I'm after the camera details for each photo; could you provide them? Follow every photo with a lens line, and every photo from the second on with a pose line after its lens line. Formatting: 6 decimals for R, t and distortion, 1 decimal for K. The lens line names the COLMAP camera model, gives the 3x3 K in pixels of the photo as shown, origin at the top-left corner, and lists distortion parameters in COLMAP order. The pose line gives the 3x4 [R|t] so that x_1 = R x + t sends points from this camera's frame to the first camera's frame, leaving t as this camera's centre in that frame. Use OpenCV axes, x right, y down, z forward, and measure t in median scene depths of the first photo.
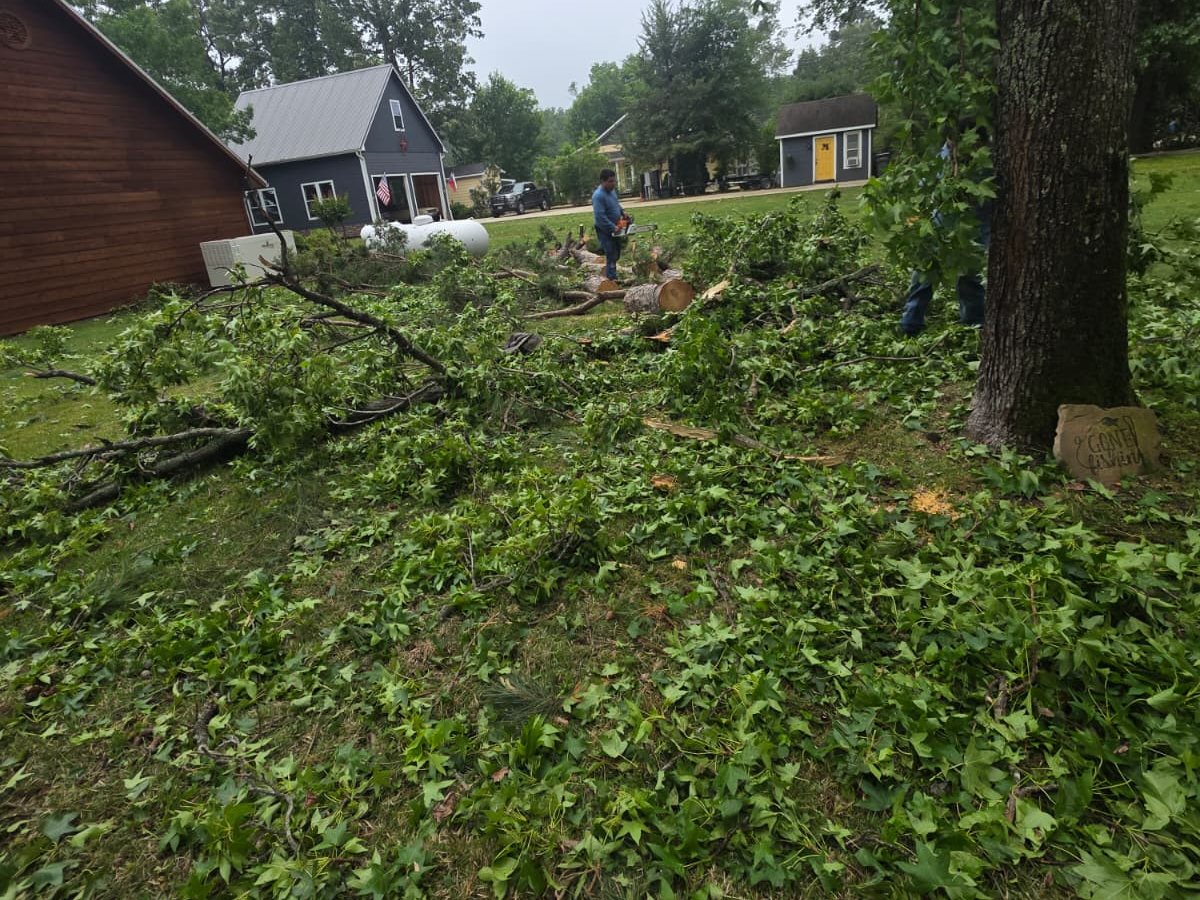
lens RADIAL K [[1094.6, 0, 551.1], [0, 1094.6, 449.8], [0, 0, 1]] dist [-0.052348, 0.001215]
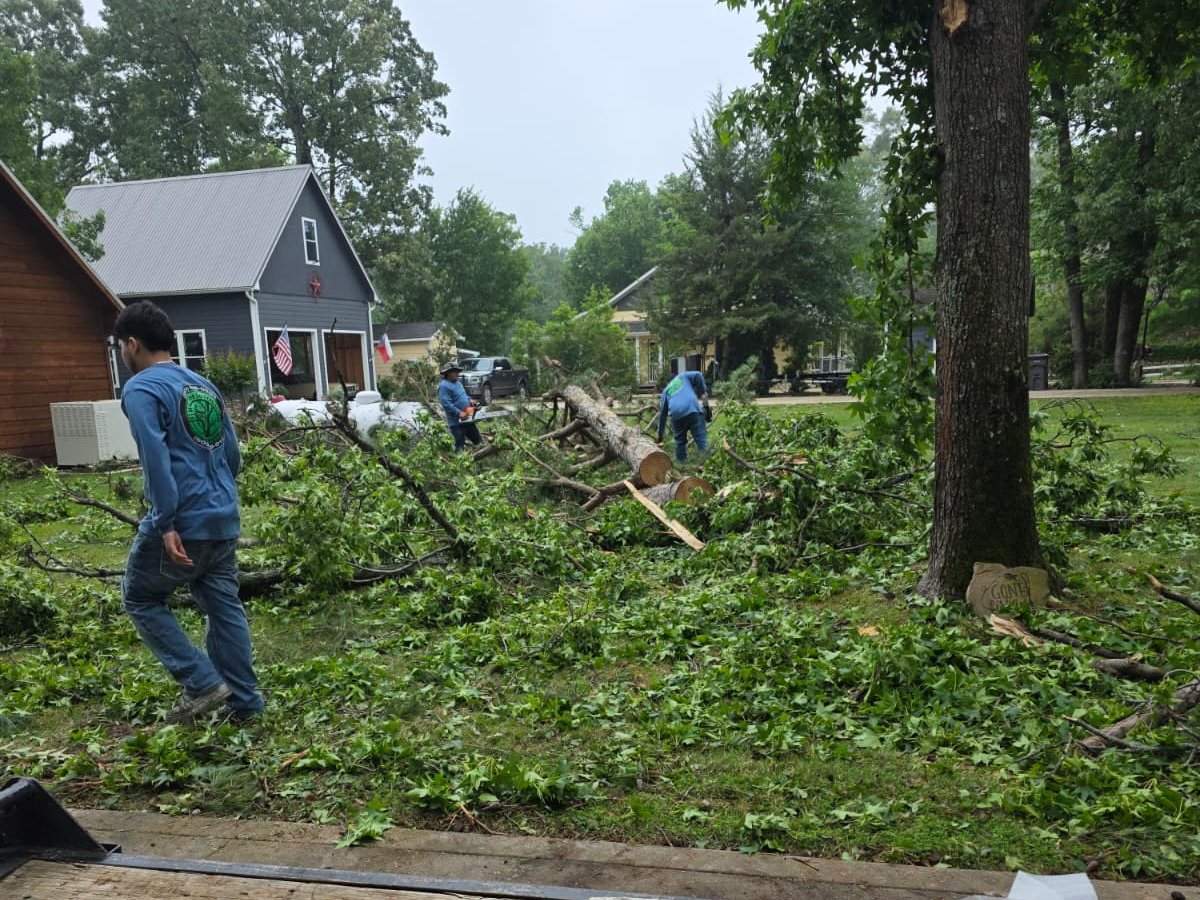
lens RADIAL K [[690.8, 0, 591.8], [0, 690.8, 443.5], [0, 0, 1]] dist [-0.000305, 0.000331]
pose [[0.996873, 0.078946, -0.003537, 0.039187], [-0.078778, 0.989230, -0.123358, -0.148195], [-0.006240, 0.123251, 0.992356, 0.598434]]
